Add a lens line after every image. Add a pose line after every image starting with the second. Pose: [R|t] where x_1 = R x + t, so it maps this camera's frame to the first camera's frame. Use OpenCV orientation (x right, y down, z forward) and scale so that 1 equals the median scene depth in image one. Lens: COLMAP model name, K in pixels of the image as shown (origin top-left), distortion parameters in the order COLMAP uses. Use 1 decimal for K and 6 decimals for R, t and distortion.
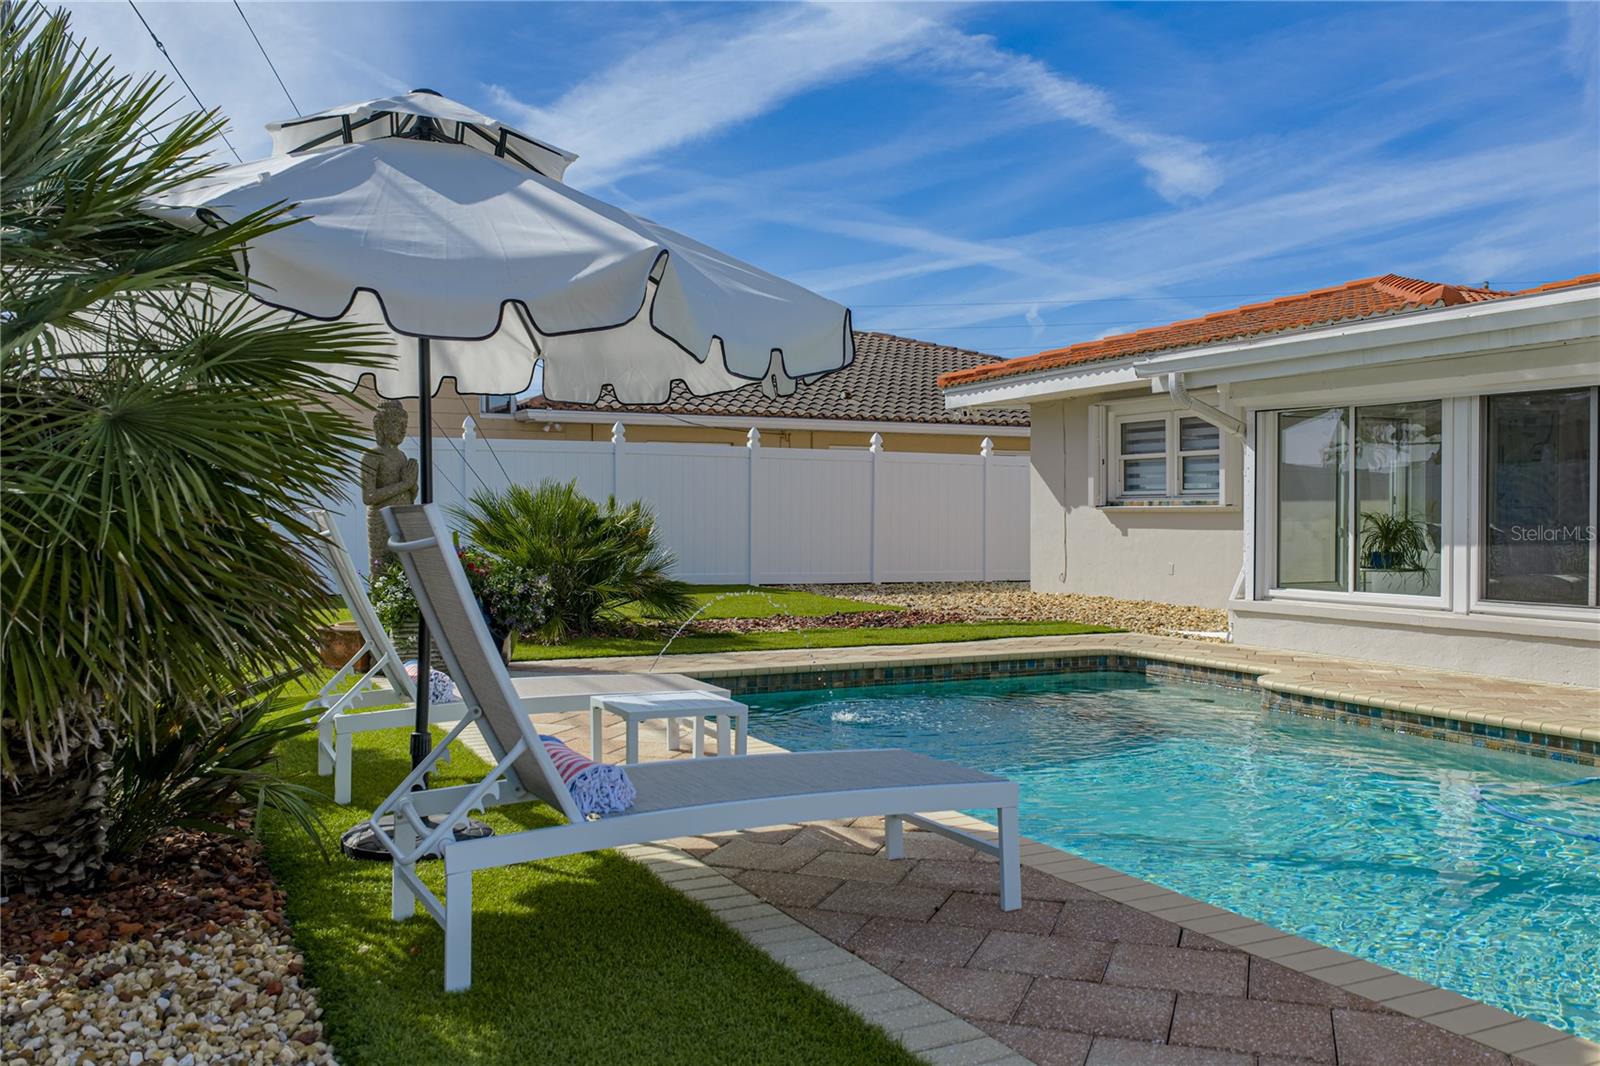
lens RADIAL K [[1332.4, 0, 800.0], [0, 1332.4, 533.0], [0, 0, 1]] dist [0.009315, 0.001121]
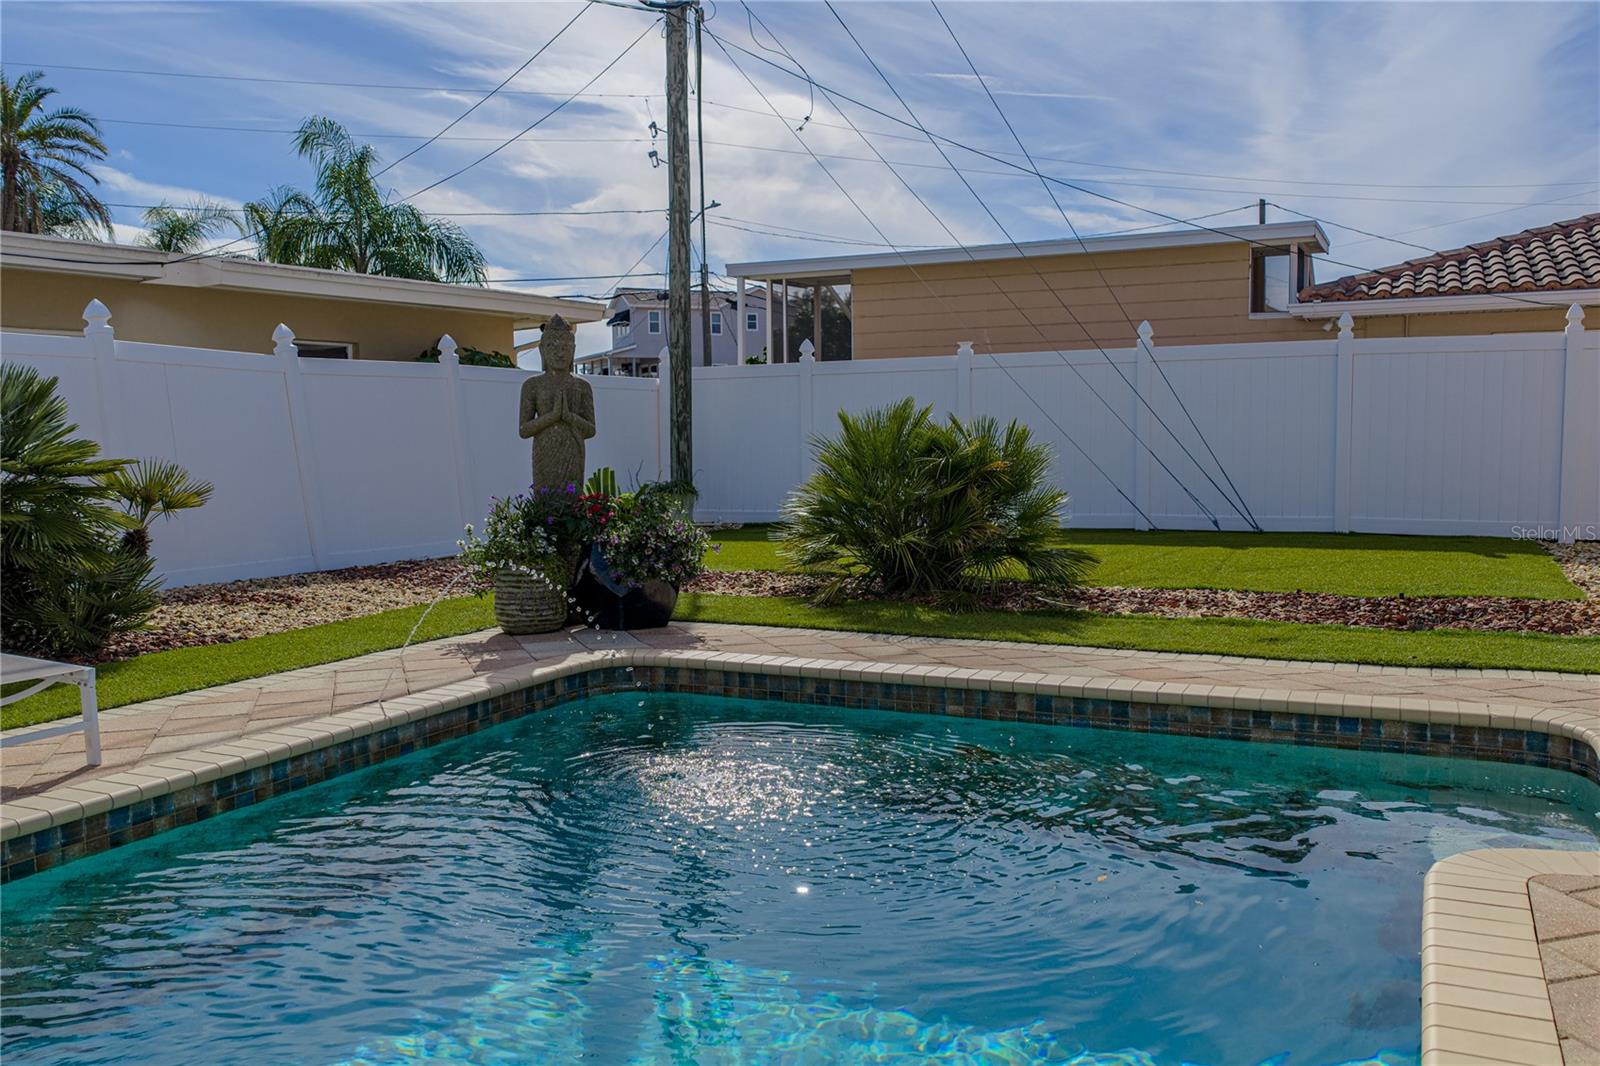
lens RADIAL K [[1332.4, 0, 800.0], [0, 1332.4, 533.0], [0, 0, 1]] dist [0.009315, 0.001121]
pose [[0.607480, 0.052248, -0.792615, 0.414869], [0.003270, 0.997661, 0.068271, -0.017788], [0.794328, -0.044065, 0.605889, 0.429956]]
